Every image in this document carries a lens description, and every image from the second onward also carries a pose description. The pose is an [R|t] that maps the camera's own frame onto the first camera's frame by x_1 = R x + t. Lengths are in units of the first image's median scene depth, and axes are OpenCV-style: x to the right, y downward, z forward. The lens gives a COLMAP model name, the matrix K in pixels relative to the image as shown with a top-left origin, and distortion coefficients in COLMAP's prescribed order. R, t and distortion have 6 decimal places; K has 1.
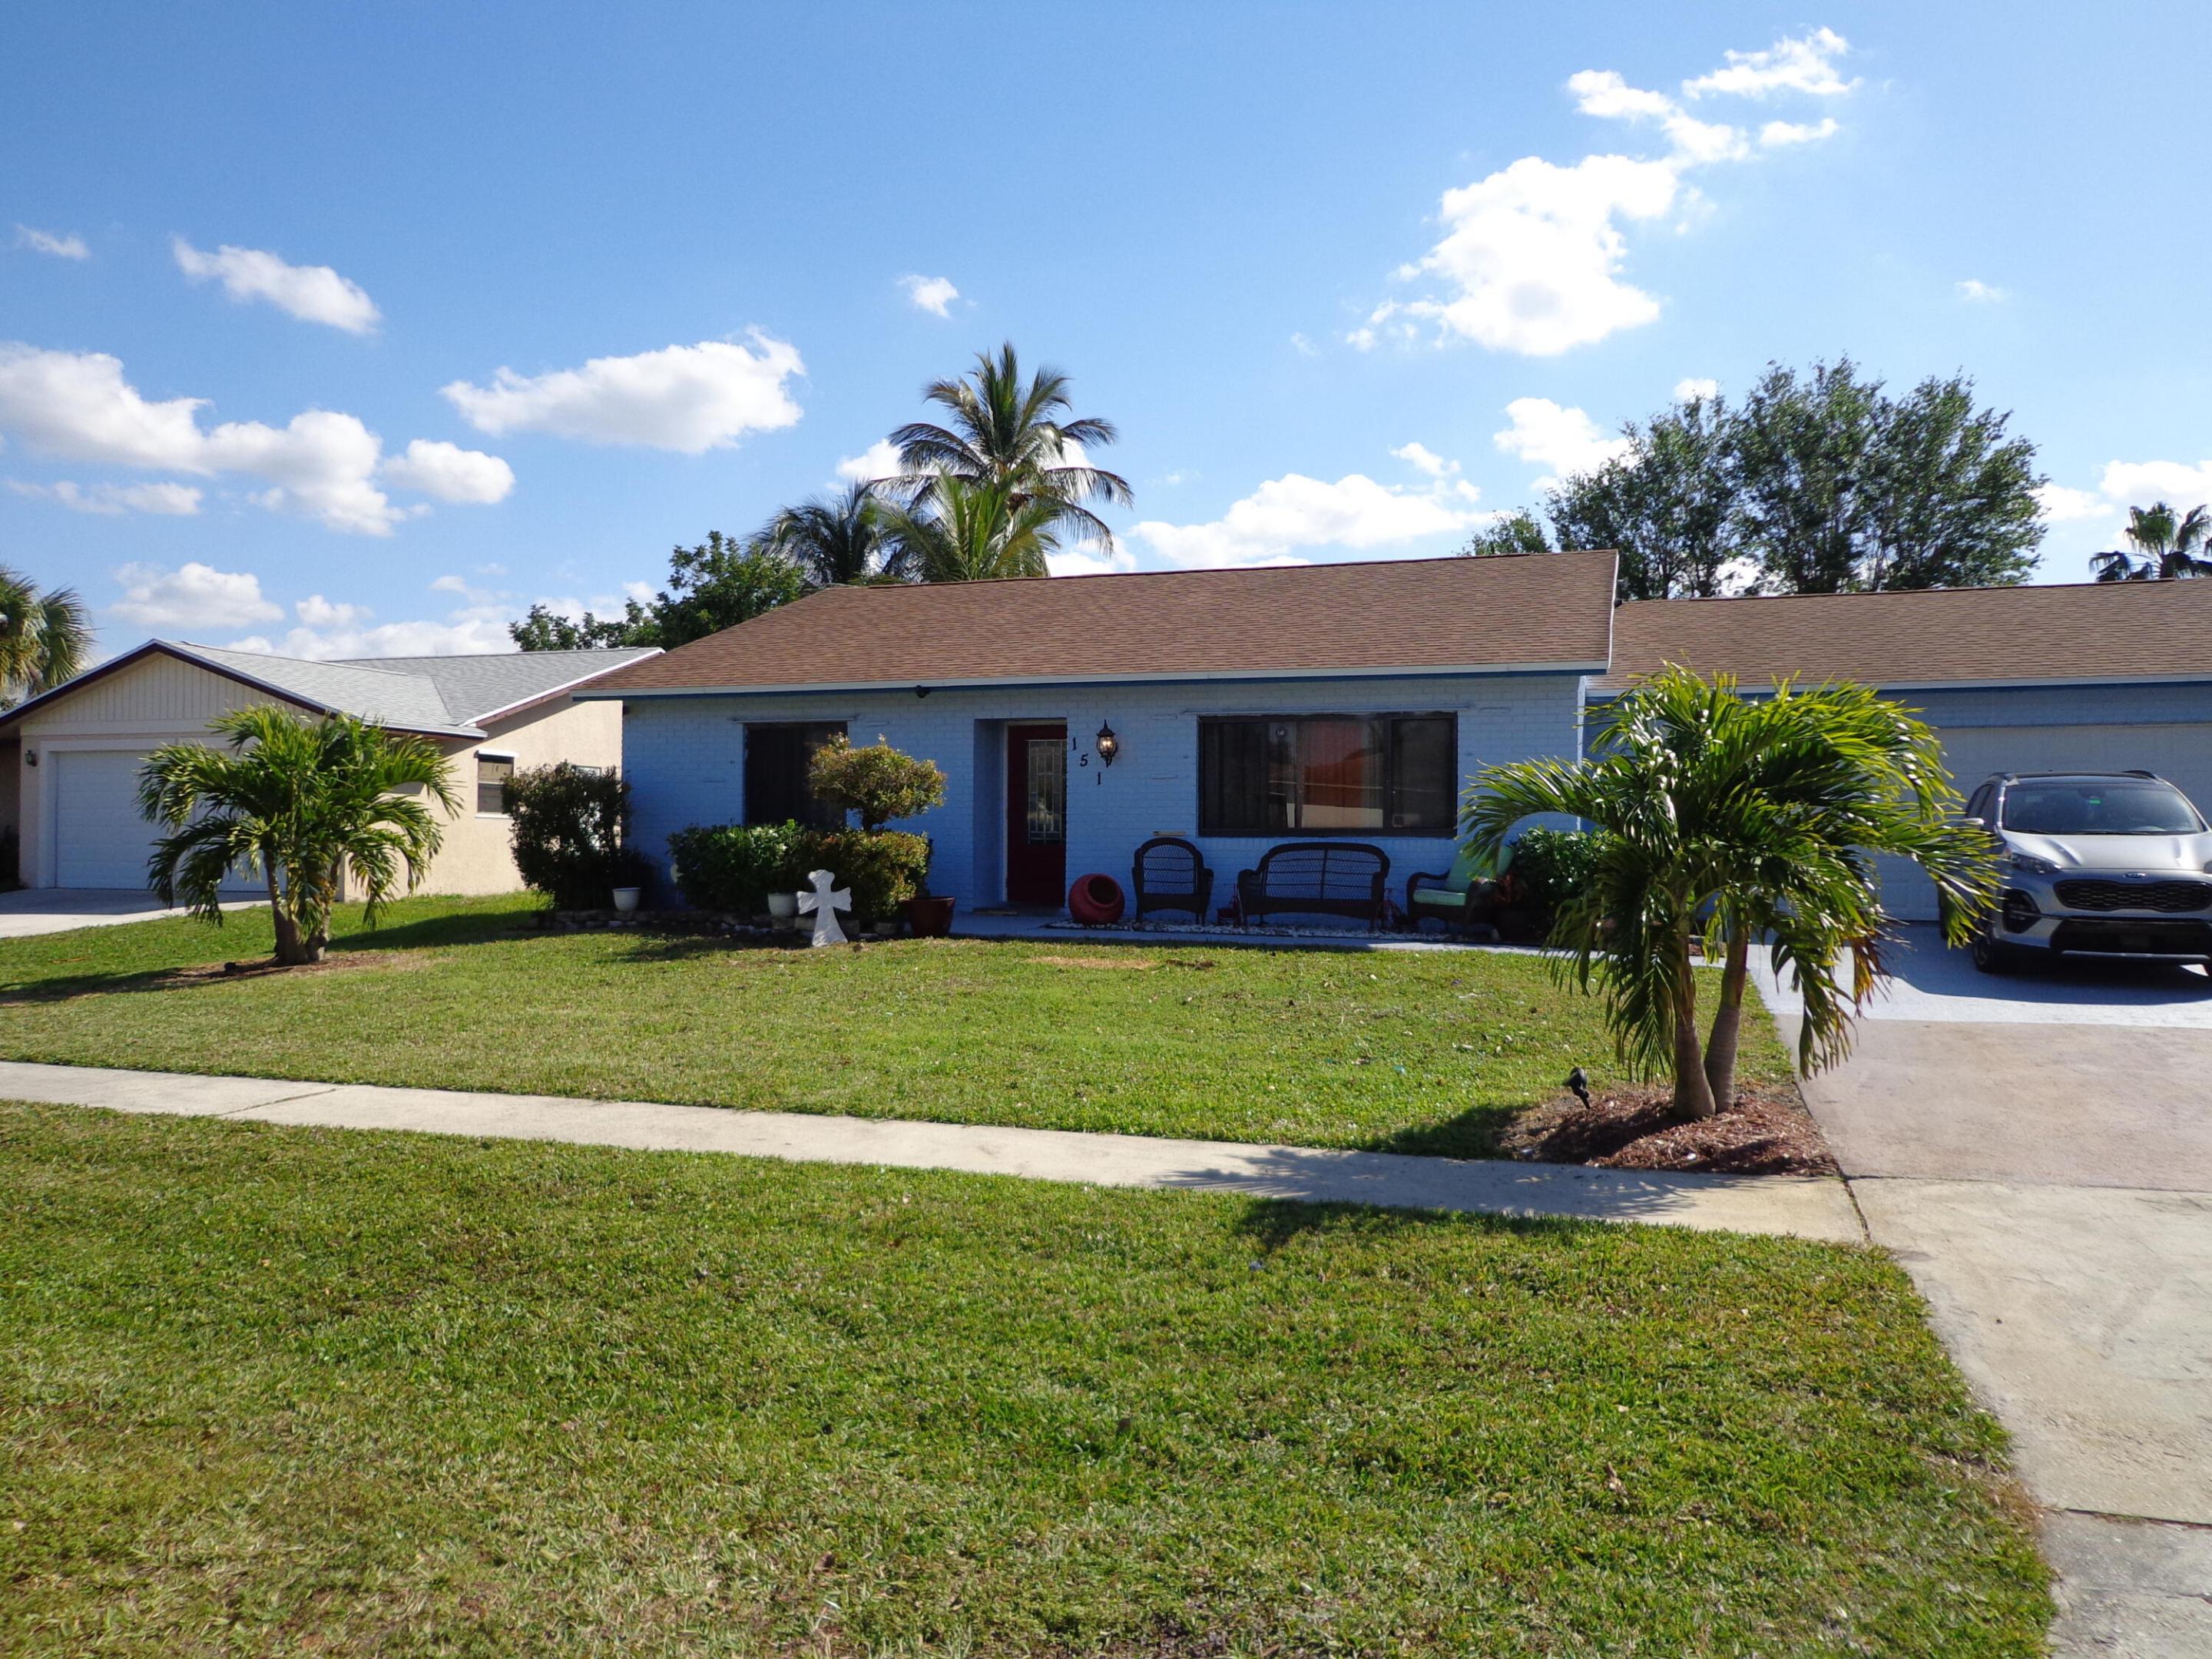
lens RADIAL K [[1704.7, 0, 1107.6], [0, 1704.7, 917.3], [0, 0, 1]] dist [-0.160841, 0.266534]
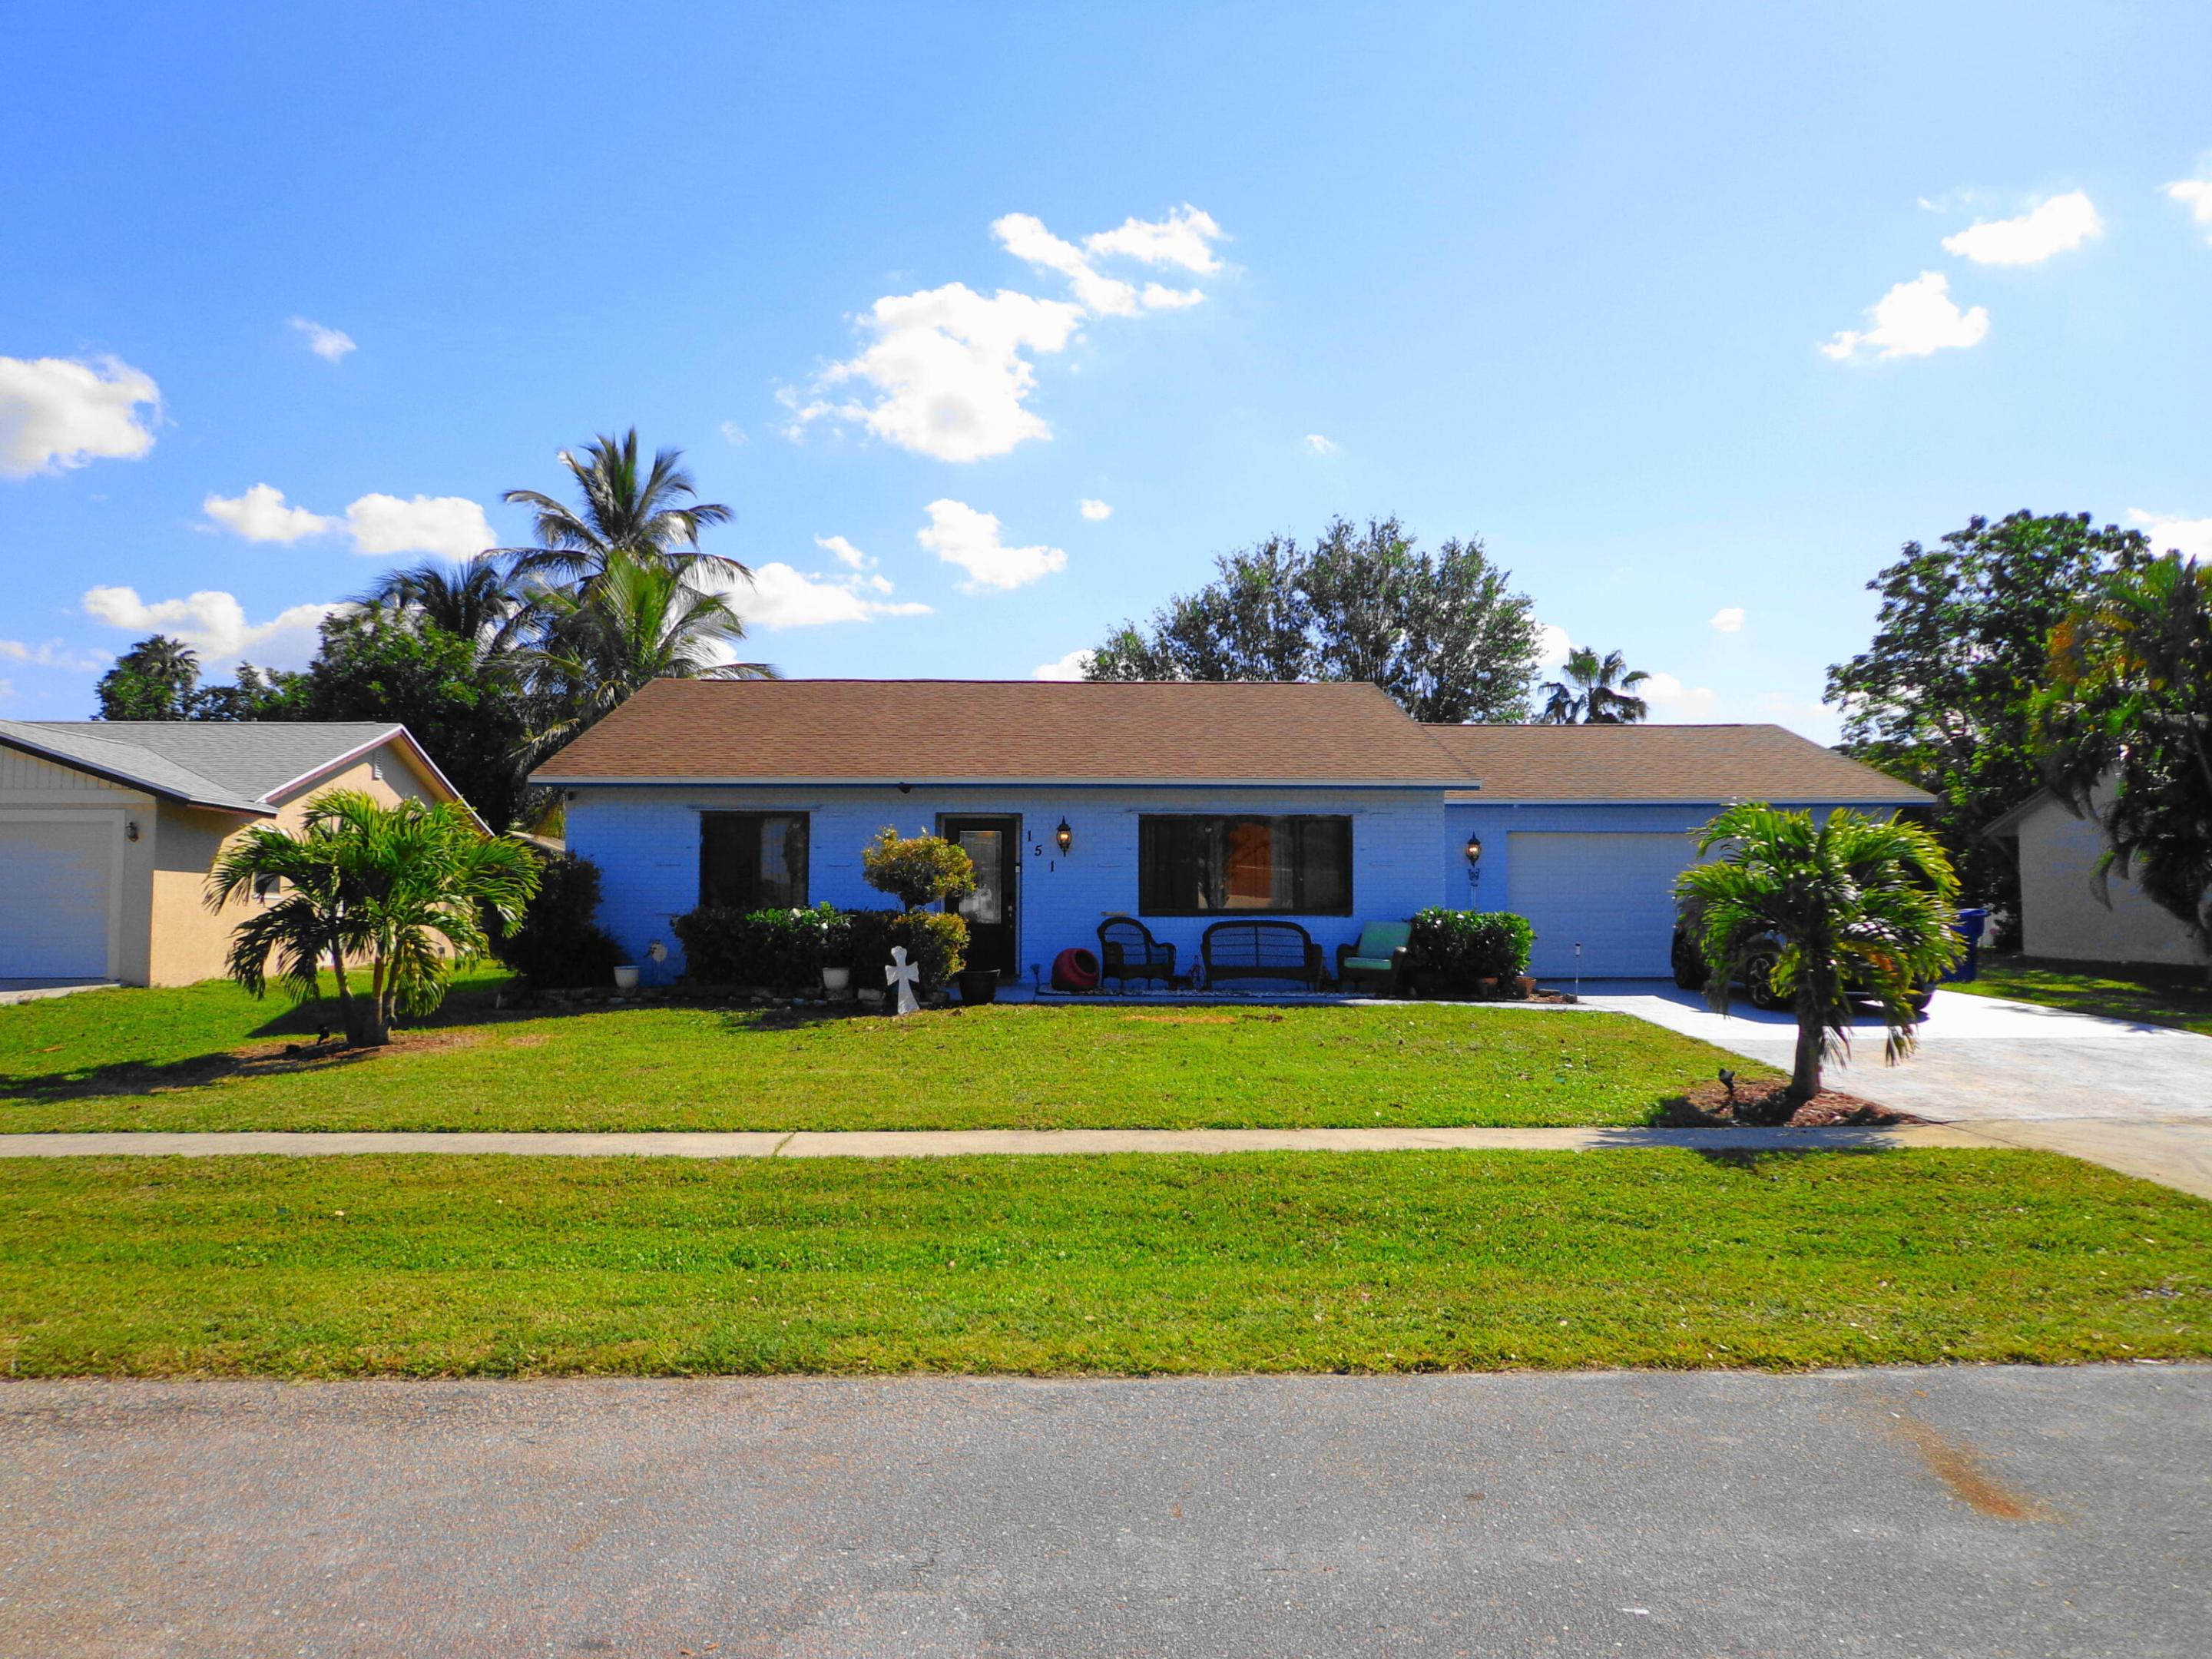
lens RADIAL K [[1636.8, 0, 1112.0], [0, 1636.8, 827.3], [0, 0, 1]] dist [-0.020491, 0.029687]
pose [[0.940634, 0.016502, 0.339022, -0.345477], [0.016830, 0.995321, -0.095142, -0.000523], [-0.339006, 0.095200, 0.935955, -0.064802]]
